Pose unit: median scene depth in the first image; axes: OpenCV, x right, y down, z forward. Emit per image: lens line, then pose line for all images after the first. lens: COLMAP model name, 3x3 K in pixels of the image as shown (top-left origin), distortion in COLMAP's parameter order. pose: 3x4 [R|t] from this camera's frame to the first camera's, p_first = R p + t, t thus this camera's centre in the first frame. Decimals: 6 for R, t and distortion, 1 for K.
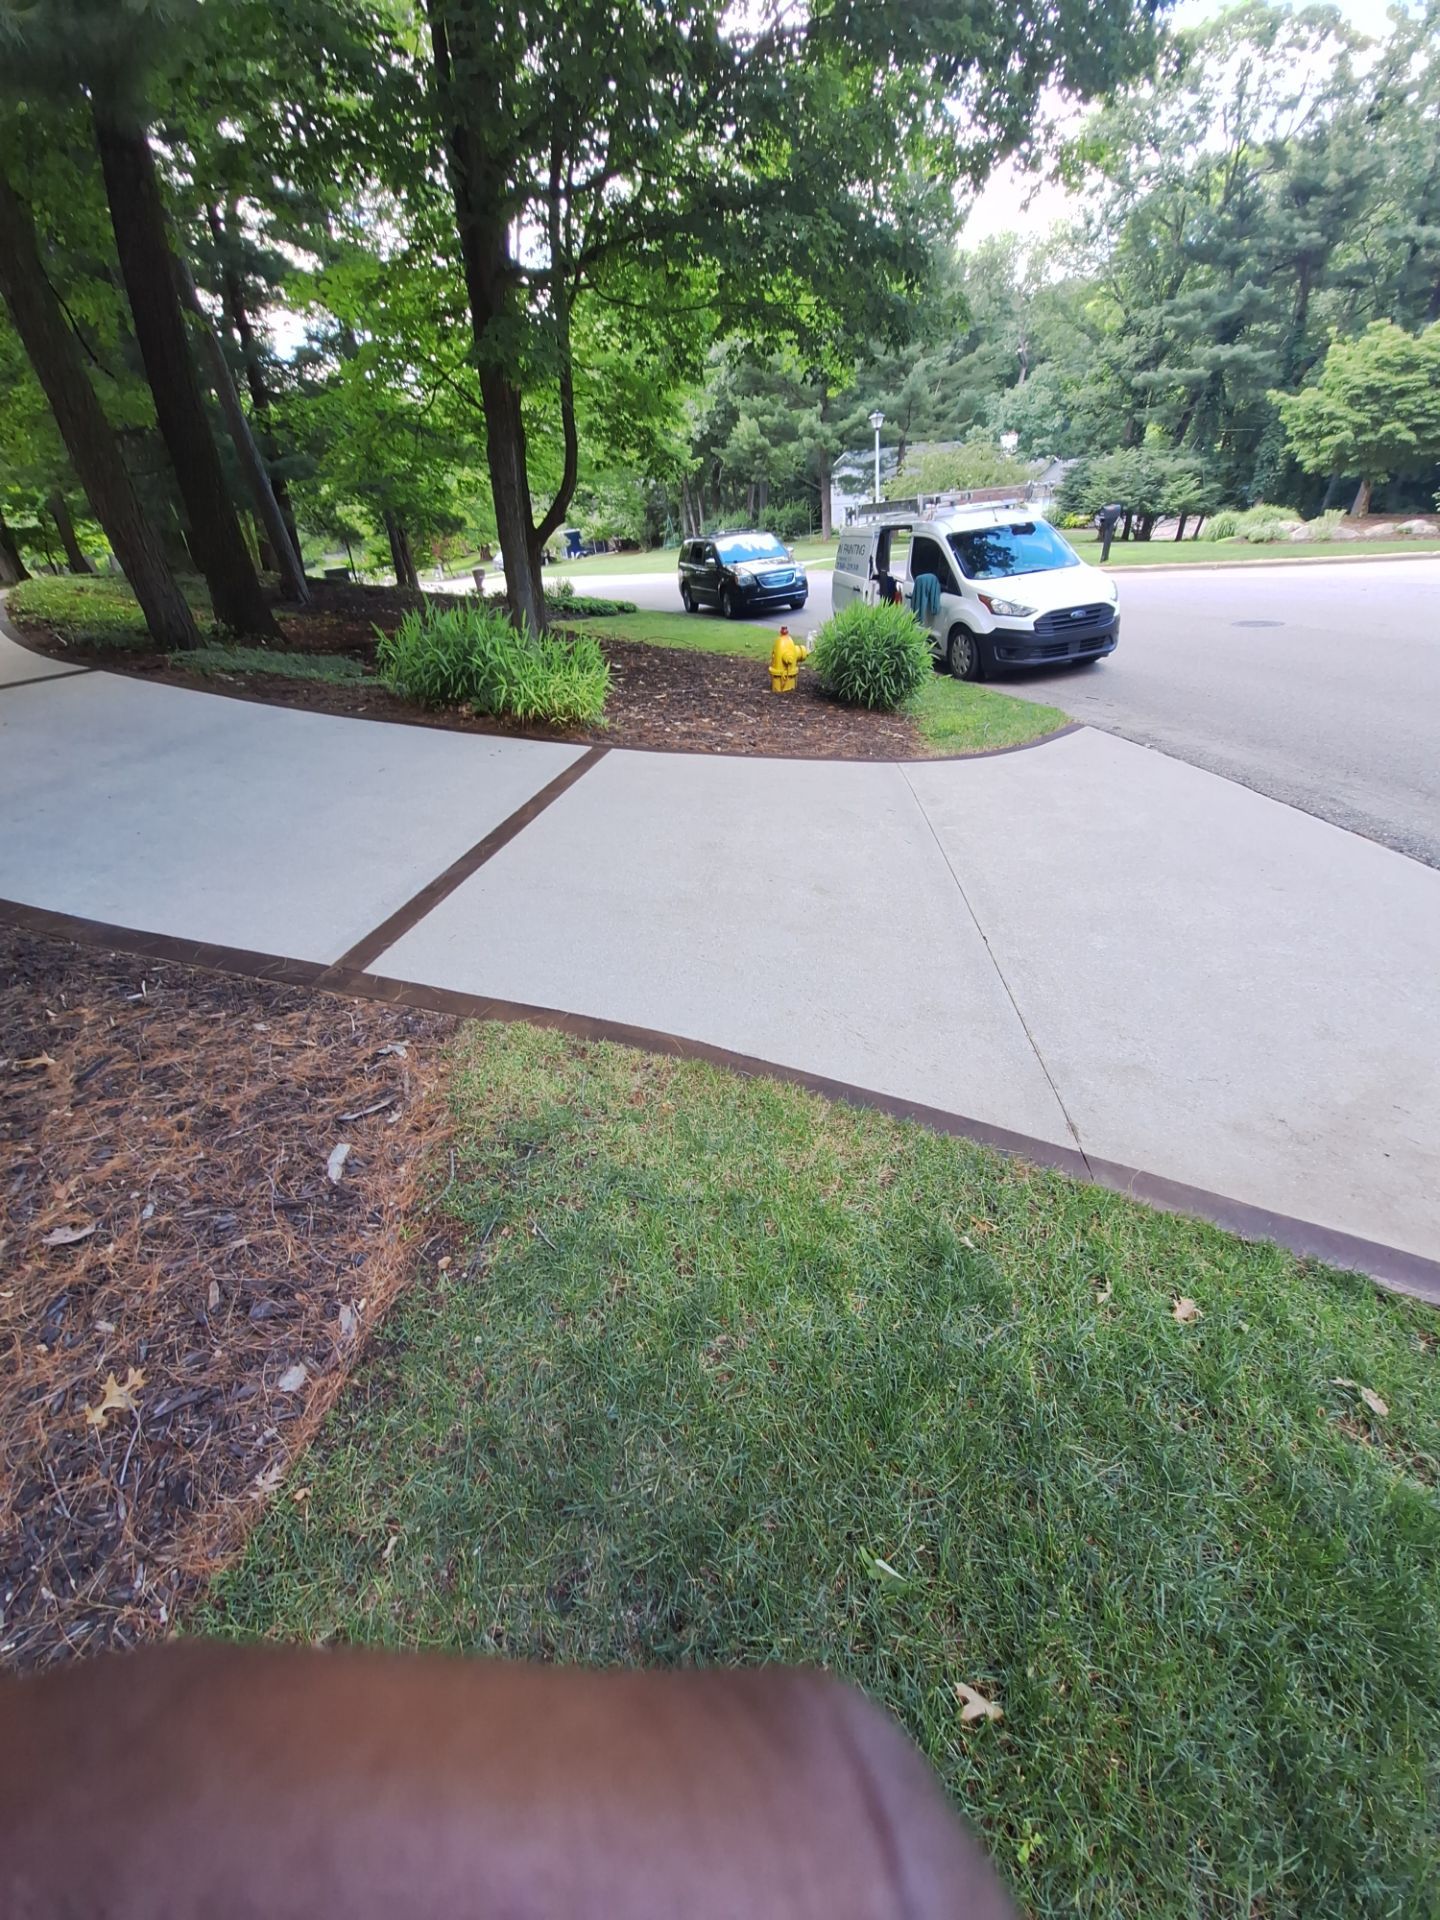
lens RADIAL K [[752.5, 0, 730.7], [0, 752.5, 965.4], [0, 0, 1]] dist [-0.004300, -0.008024]
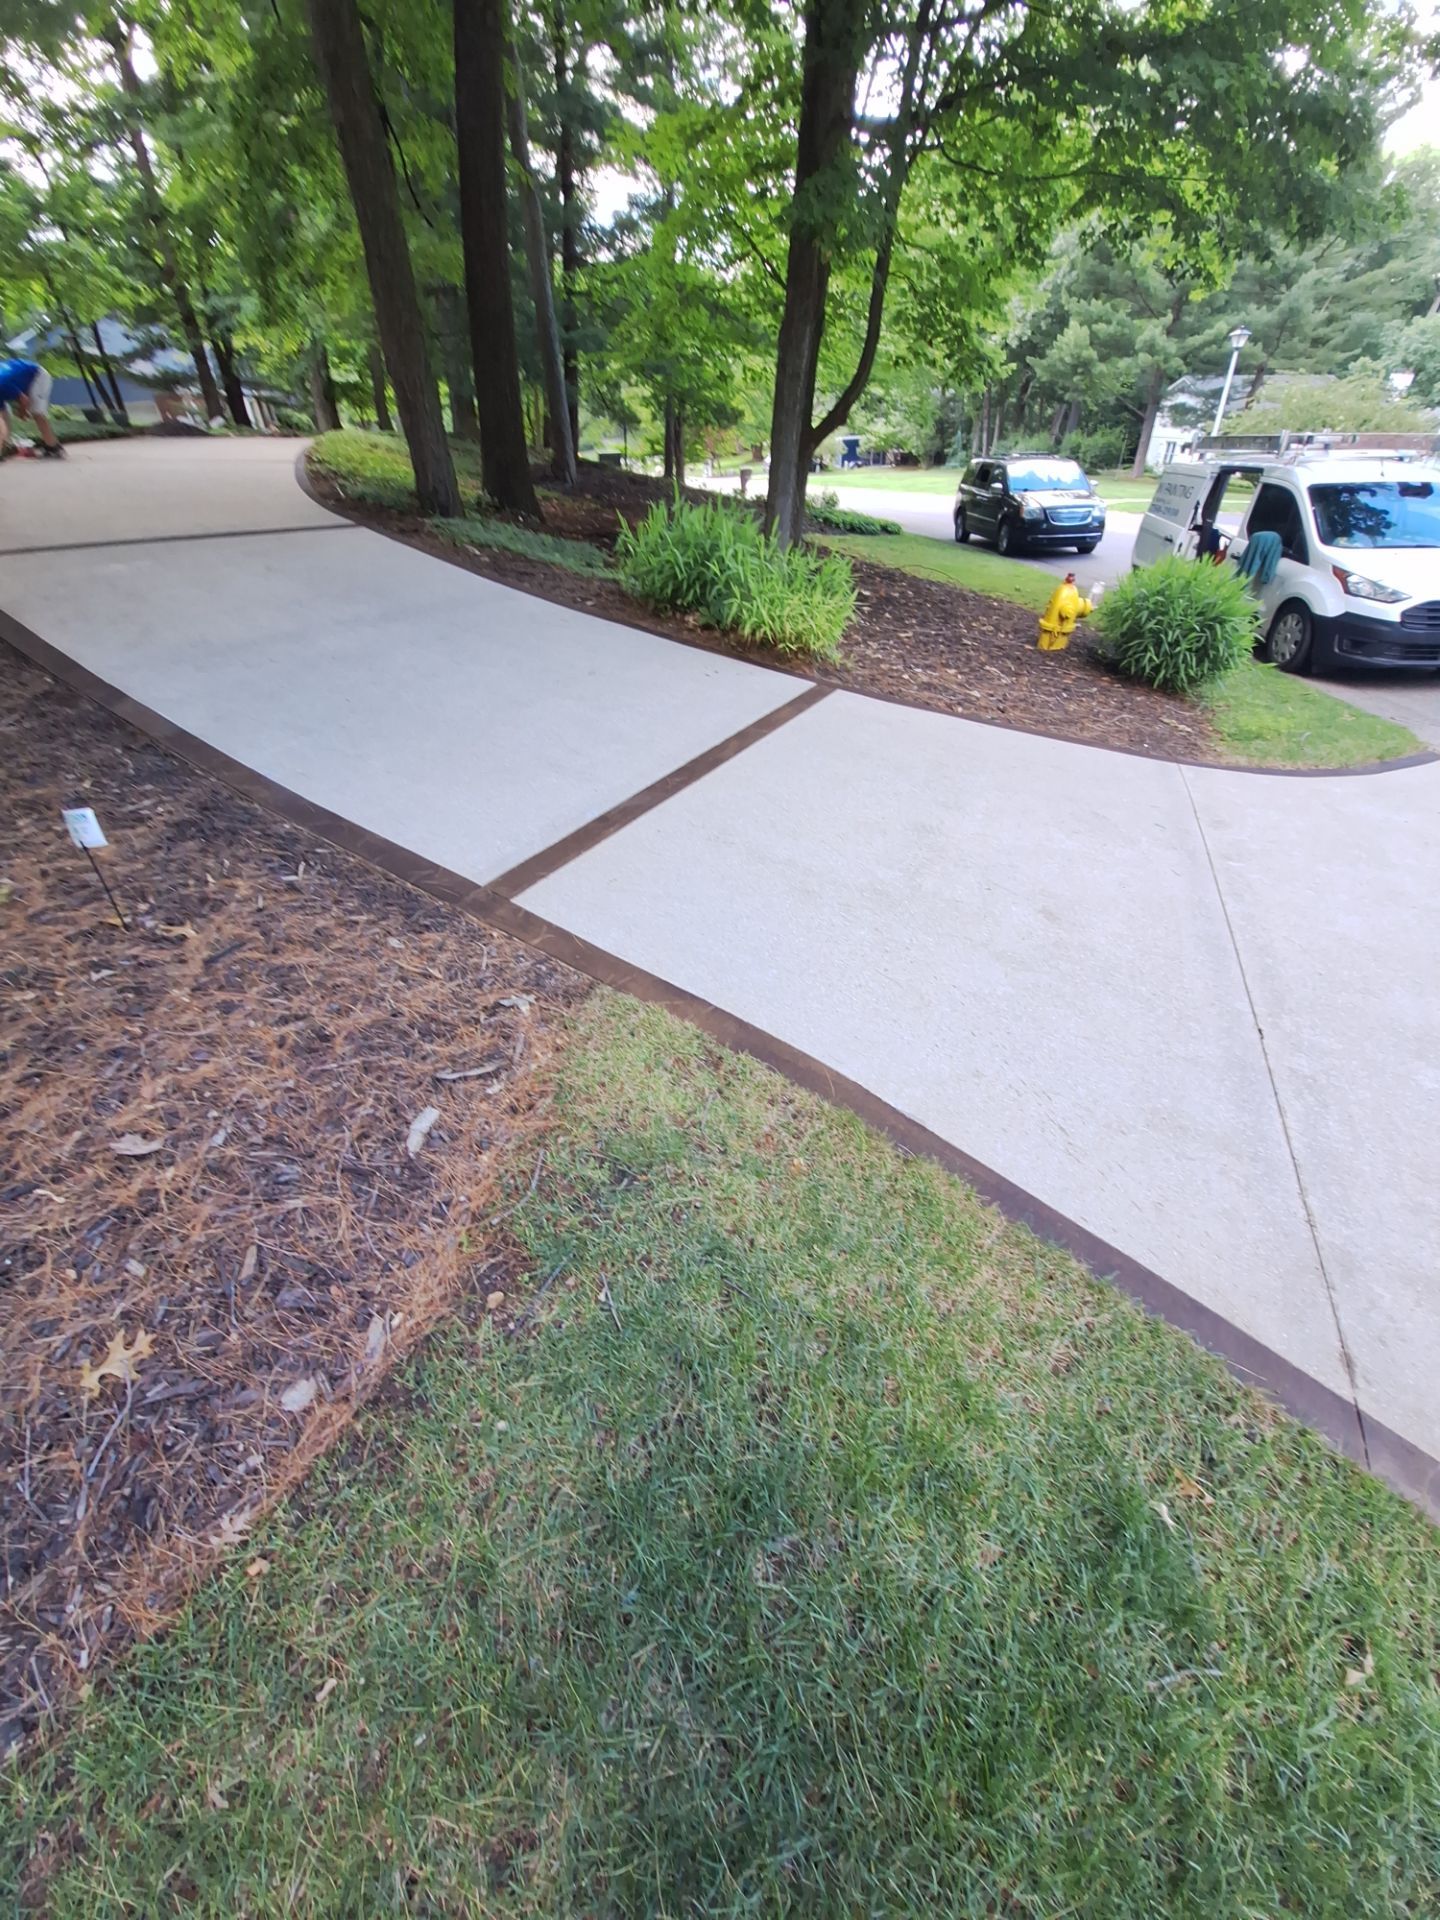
lens RADIAL K [[752.5, 0, 732.0], [0, 752.5, 952.1], [0, 0, 1]] dist [-0.004300, -0.008024]
pose [[0.948714, 0.236845, -0.209397, -0.022932], [-0.221171, 0.970529, 0.095690, -0.058232], [0.225890, -0.044470, 0.973137, 0.128658]]
